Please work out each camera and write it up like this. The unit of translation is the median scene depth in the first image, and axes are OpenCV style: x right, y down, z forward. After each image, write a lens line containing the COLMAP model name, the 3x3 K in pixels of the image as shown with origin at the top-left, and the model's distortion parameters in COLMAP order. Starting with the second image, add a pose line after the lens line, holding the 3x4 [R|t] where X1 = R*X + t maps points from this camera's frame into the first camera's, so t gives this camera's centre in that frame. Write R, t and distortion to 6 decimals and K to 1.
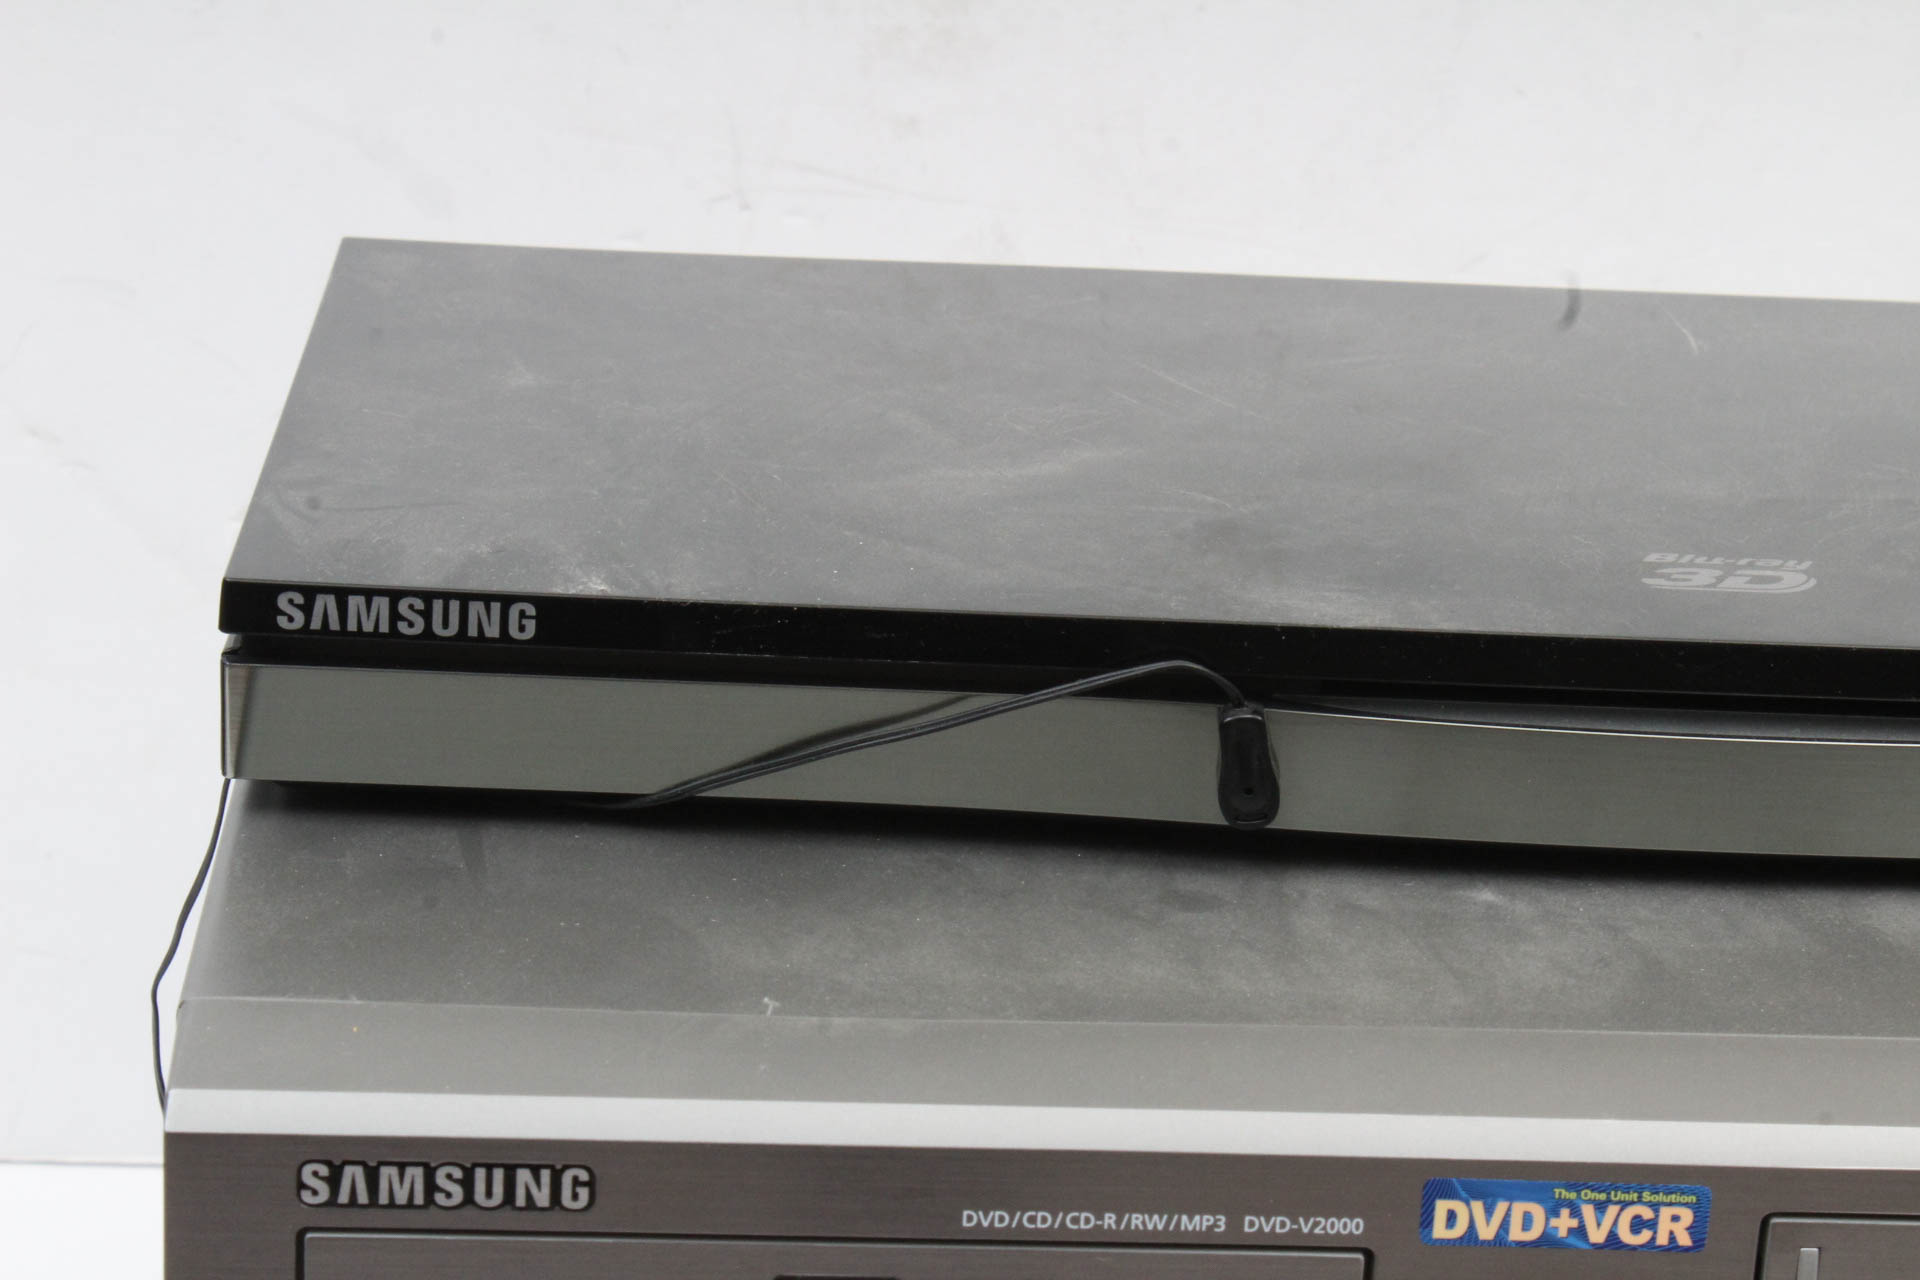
lens RADIAL K [[4521.7, 0, 968.1], [0, 4521.7, 630.1], [0, 0, 1]] dist [0.072762, 0.000000]
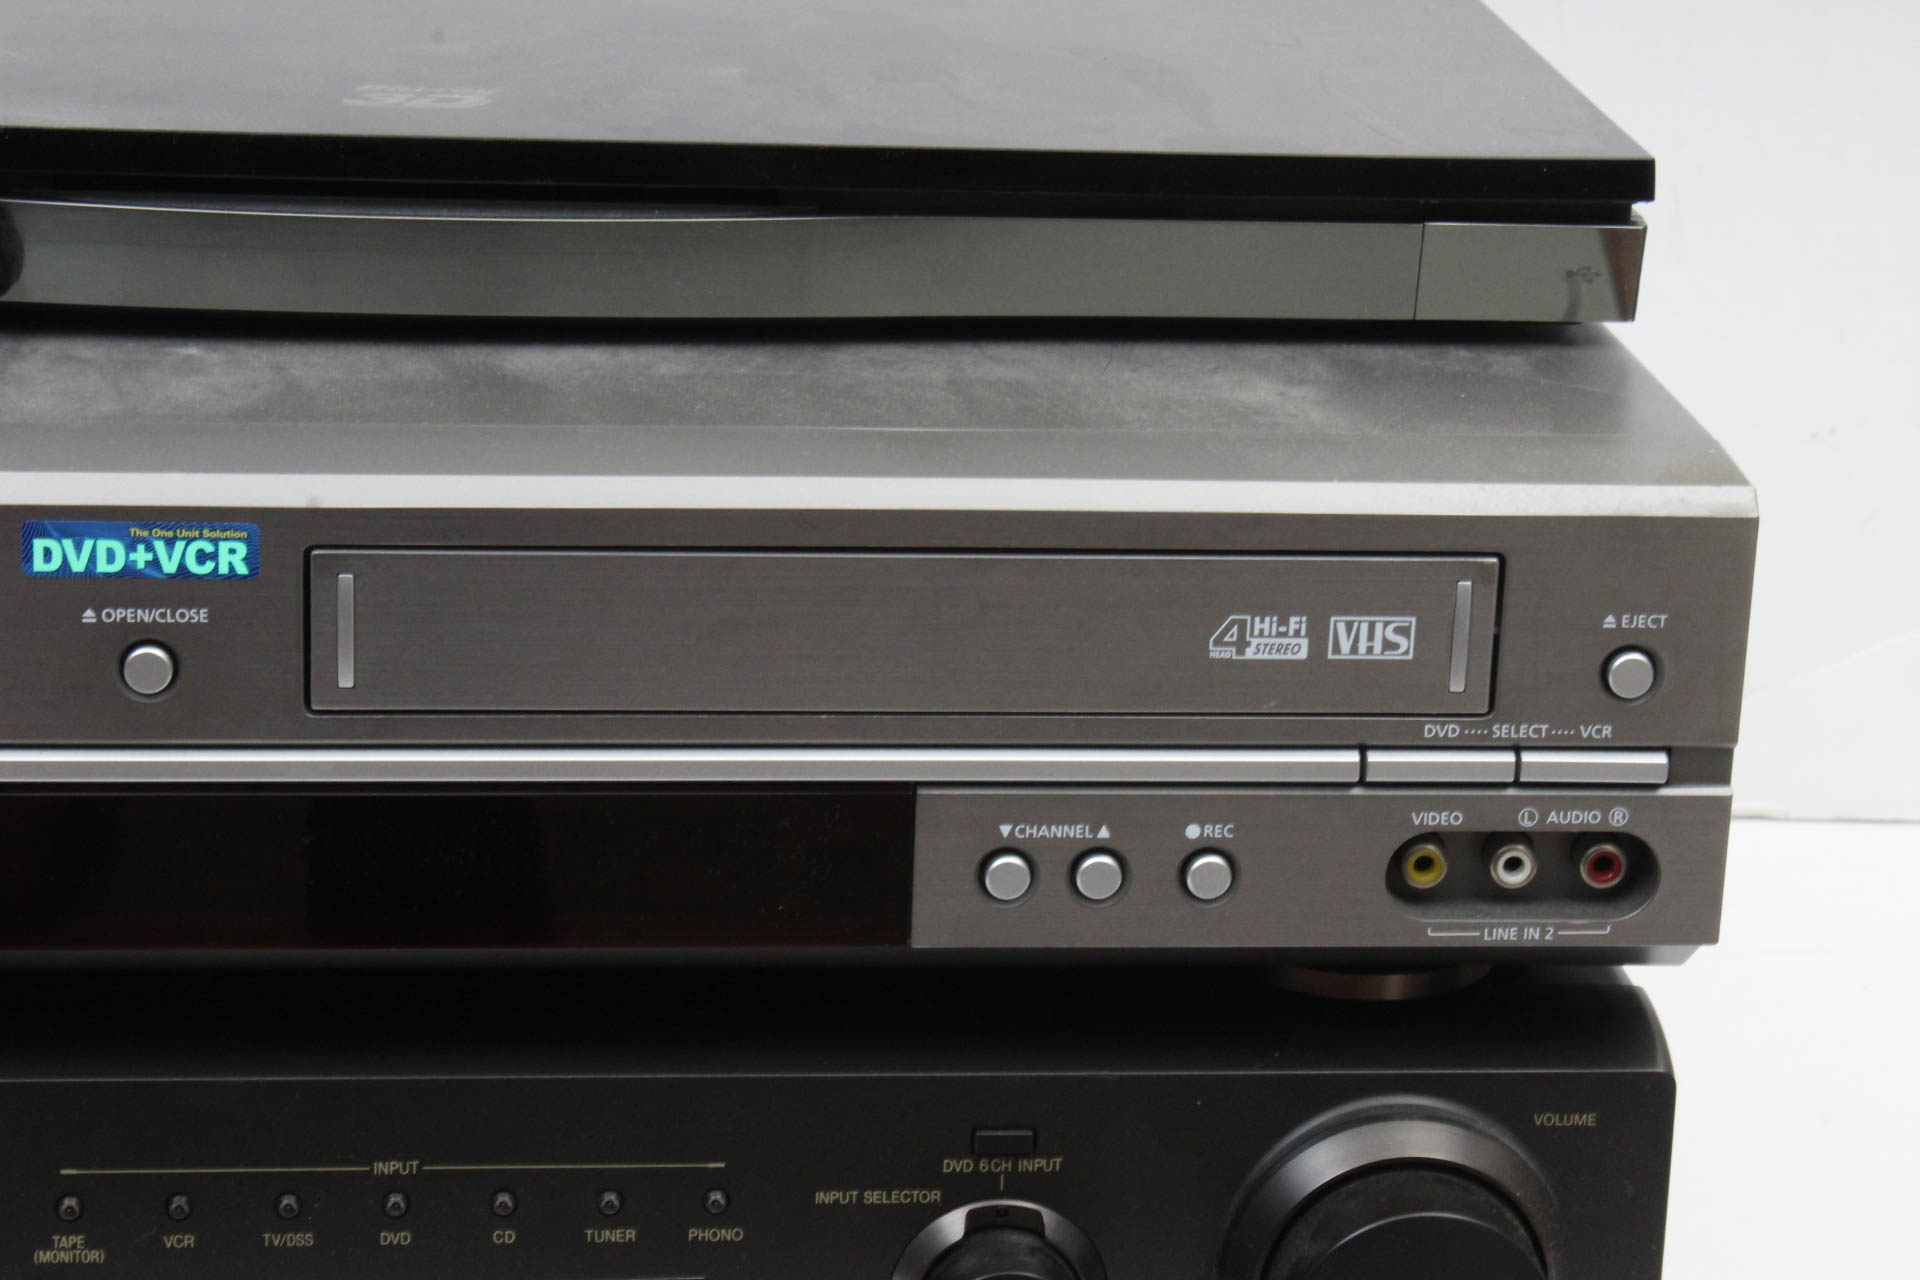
lens RADIAL K [[4521.7, 0, 955.6], [0, 4521.7, 611.5], [0, 0, 1]] dist [0.072762, 0.000000]
pose [[0.999075, -0.025093, 0.034931, 0.286923], [0.025185, 0.999680, -0.002194, 0.142231], [-0.034864, 0.003072, 0.999387, -0.232426]]
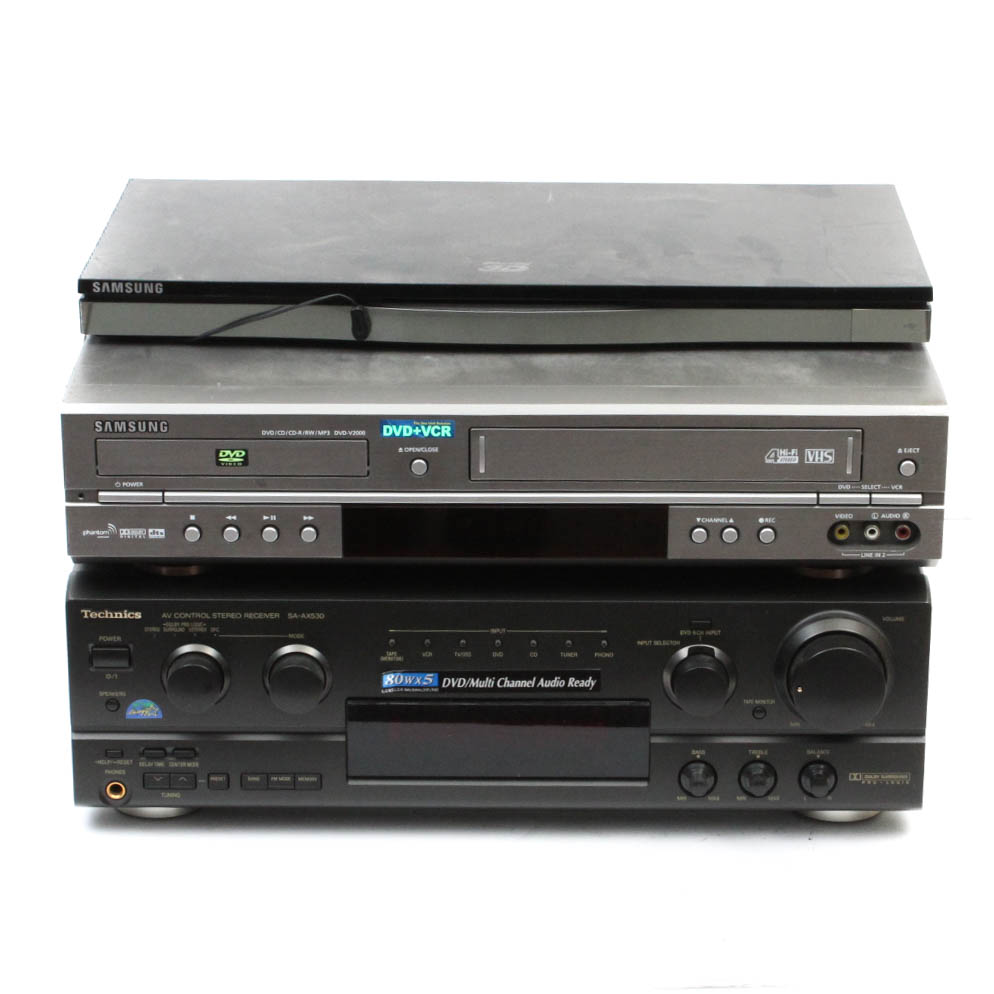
lens RADIAL K [[3212.1, 0, 490.9], [0, 3212.1, 443.2], [0, 0, 1]] dist [-0.069524, 0.000000]
pose [[0.996296, -0.025760, -0.082046, 0.387282], [0.027034, 0.999530, 0.014462, 0.095184], [0.081635, -0.016626, 0.996524, -1.602612]]
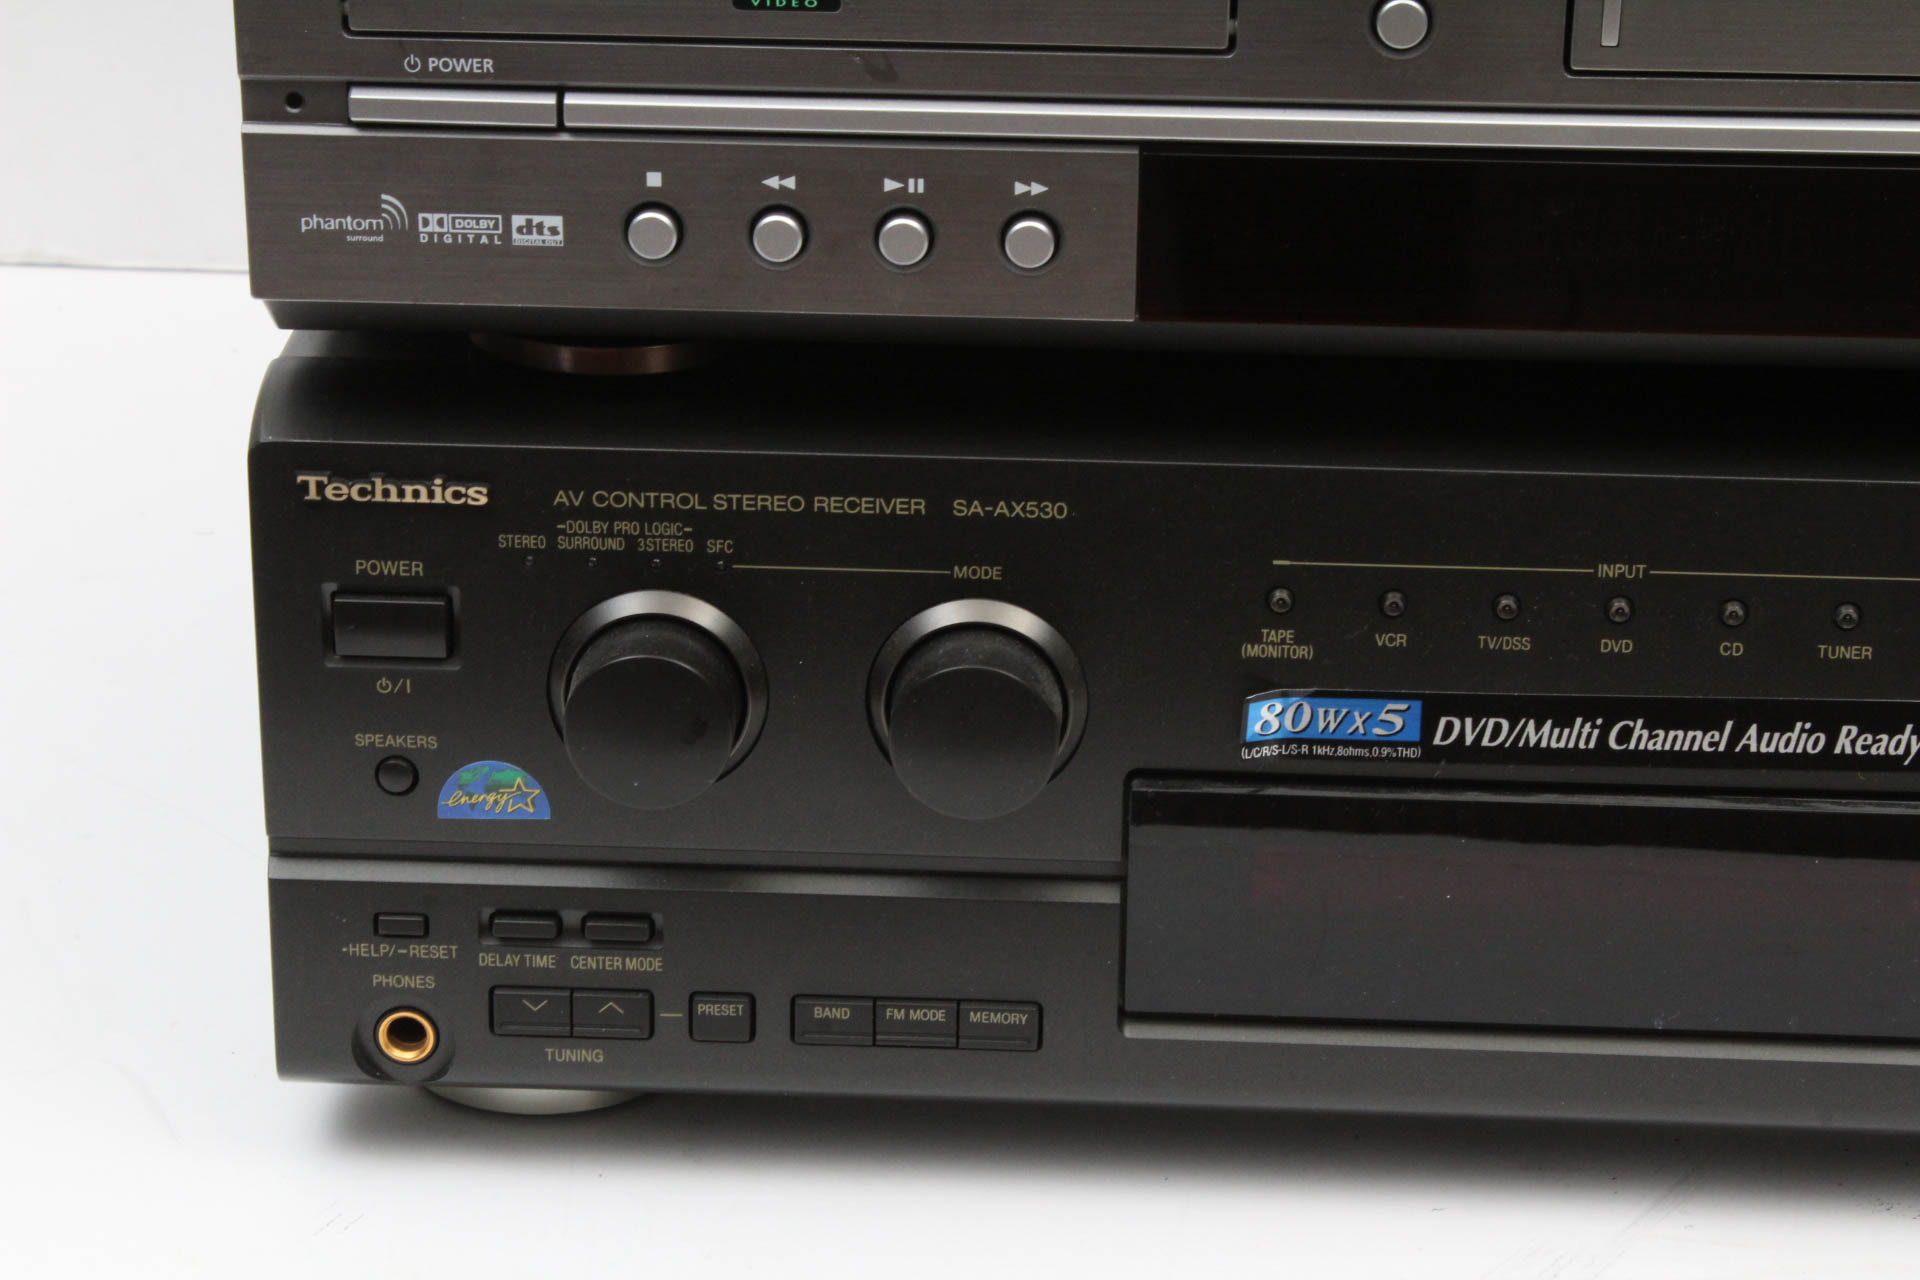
lens RADIAL K [[4521.7, 0, 960.4], [0, 4521.7, 608.4], [0, 0, 1]] dist [0.072762, 0.000000]
pose [[0.993213, 0.002670, -0.116283, 0.142561], [0.005836, 0.997333, 0.072749, 0.209904], [0.116167, -0.072934, 0.990548, -0.170088]]
